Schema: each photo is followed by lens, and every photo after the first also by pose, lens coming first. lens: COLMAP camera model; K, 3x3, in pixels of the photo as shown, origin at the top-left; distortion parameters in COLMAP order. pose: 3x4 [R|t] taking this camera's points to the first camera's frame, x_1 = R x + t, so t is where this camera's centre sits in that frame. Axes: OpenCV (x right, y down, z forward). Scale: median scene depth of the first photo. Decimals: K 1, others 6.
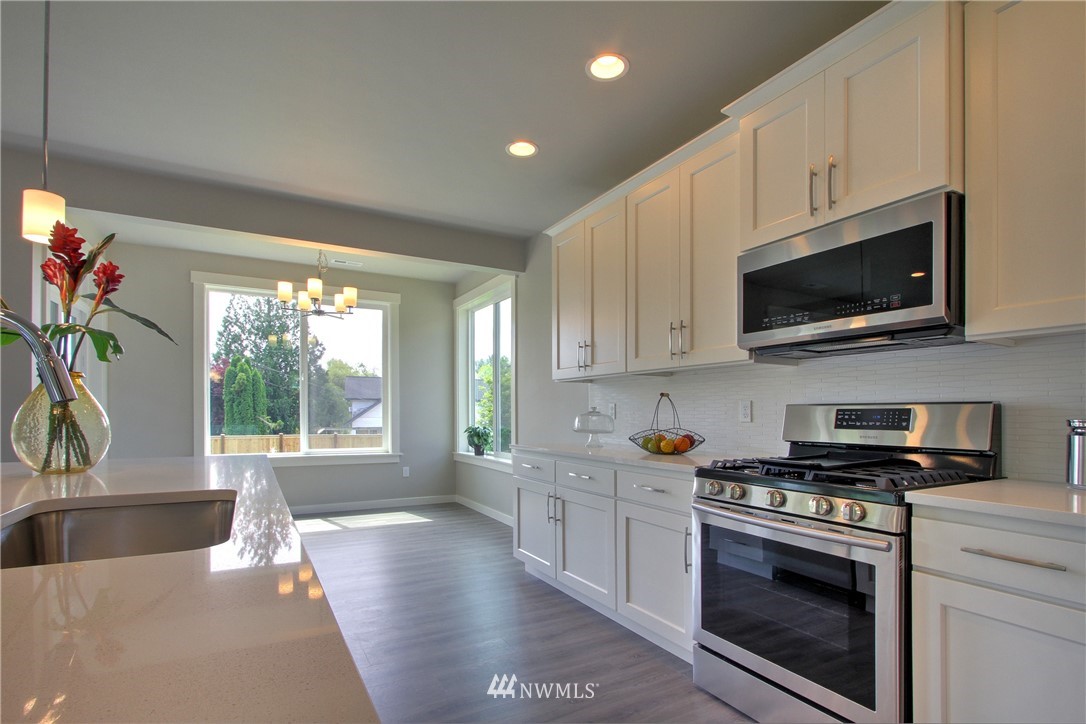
lens RADIAL K [[506.7, 0, 530.9], [0, 506.7, 421.3], [0, 0, 1]] dist [-0.002102, -0.000043]
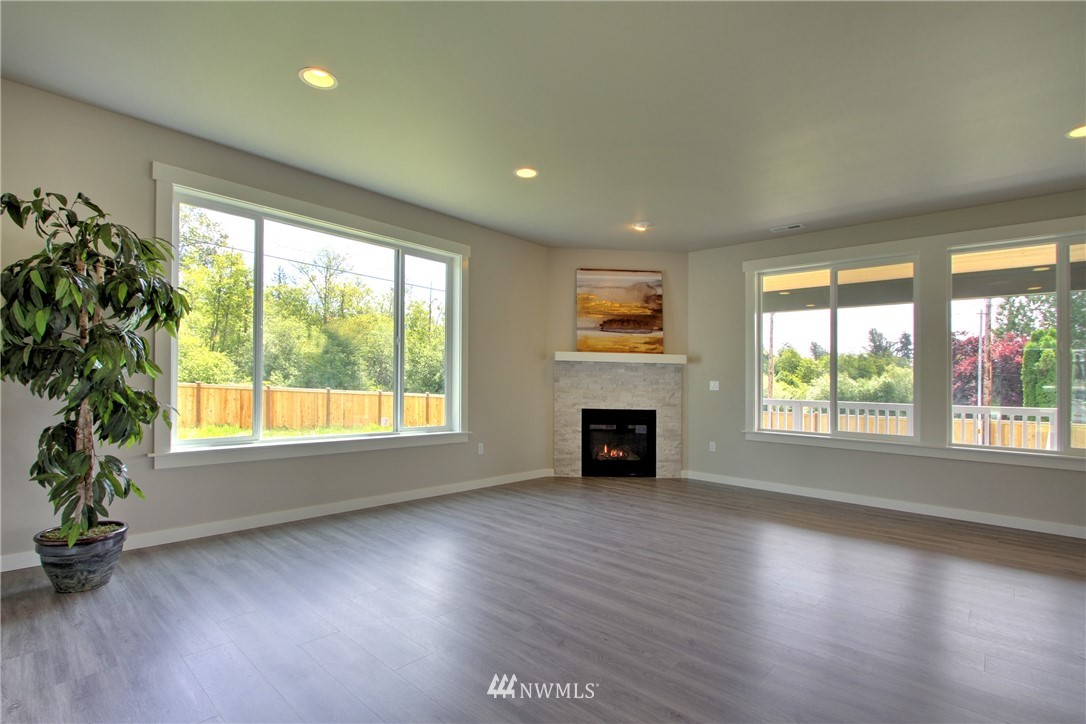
lens RADIAL K [[498.7, 0, 545.8], [0, 498.7, 384.8], [0, 0, 1]] dist [-0.014563, 0.000325]
pose [[0.311390, 0.005276, -0.950268, -0.779156], [-0.036229, 0.999324, -0.006323, 0.008011], [0.949591, 0.036396, 0.311370, -1.107895]]
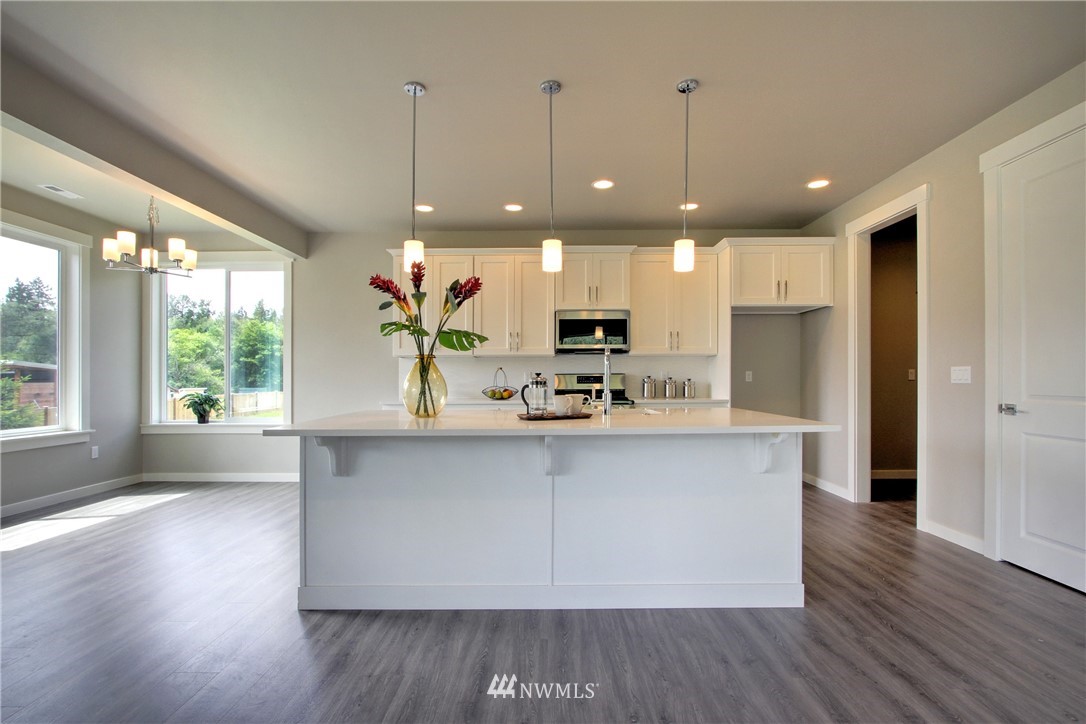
lens RADIAL K [[513.5, 0, 546.5], [0, 513.5, 366.2], [0, 0, 1]] dist [-0.019163, -0.000206]
pose [[0.493885, 0.010812, 0.869460, -1.373369], [0.020075, 0.999514, -0.023832, -0.012046], [-0.869295, 0.029225, 0.493428, -0.113277]]
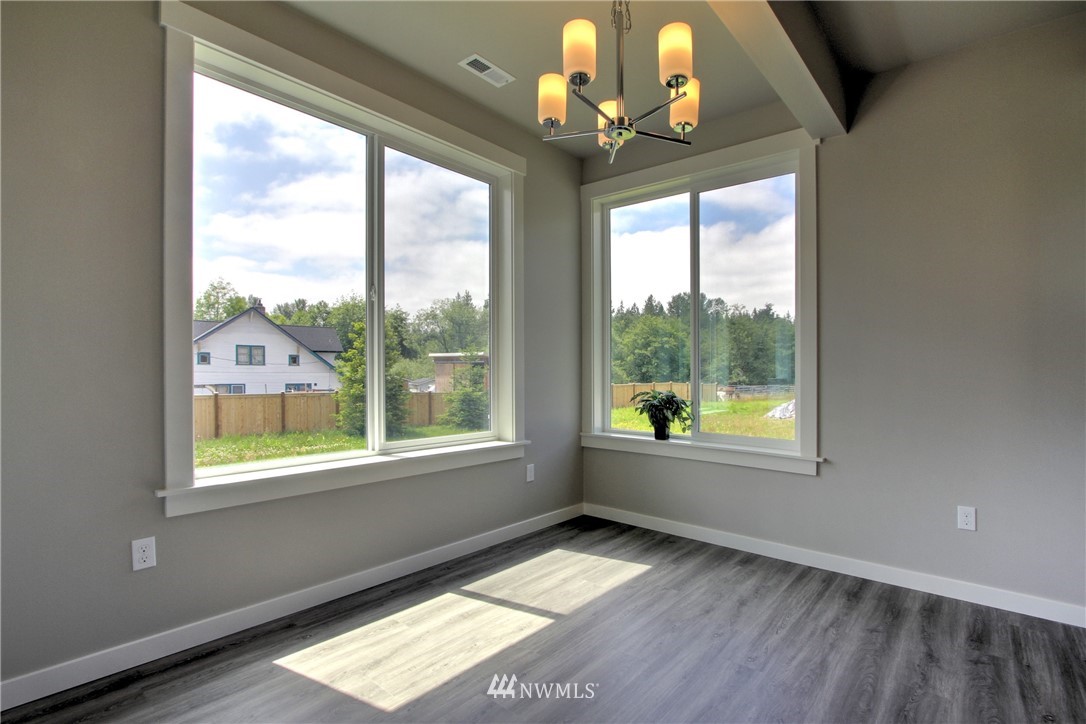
lens RADIAL K [[533.0, 0, 543.0], [0, 533.0, 362.0], [0, 0, 1]] dist [-0.024246, -0.000325]
pose [[0.940858, 0.006986, 0.338730, -0.996775], [0.001144, 0.999716, -0.023796, -0.022797], [-0.338800, 0.022777, 0.940583, 0.987393]]
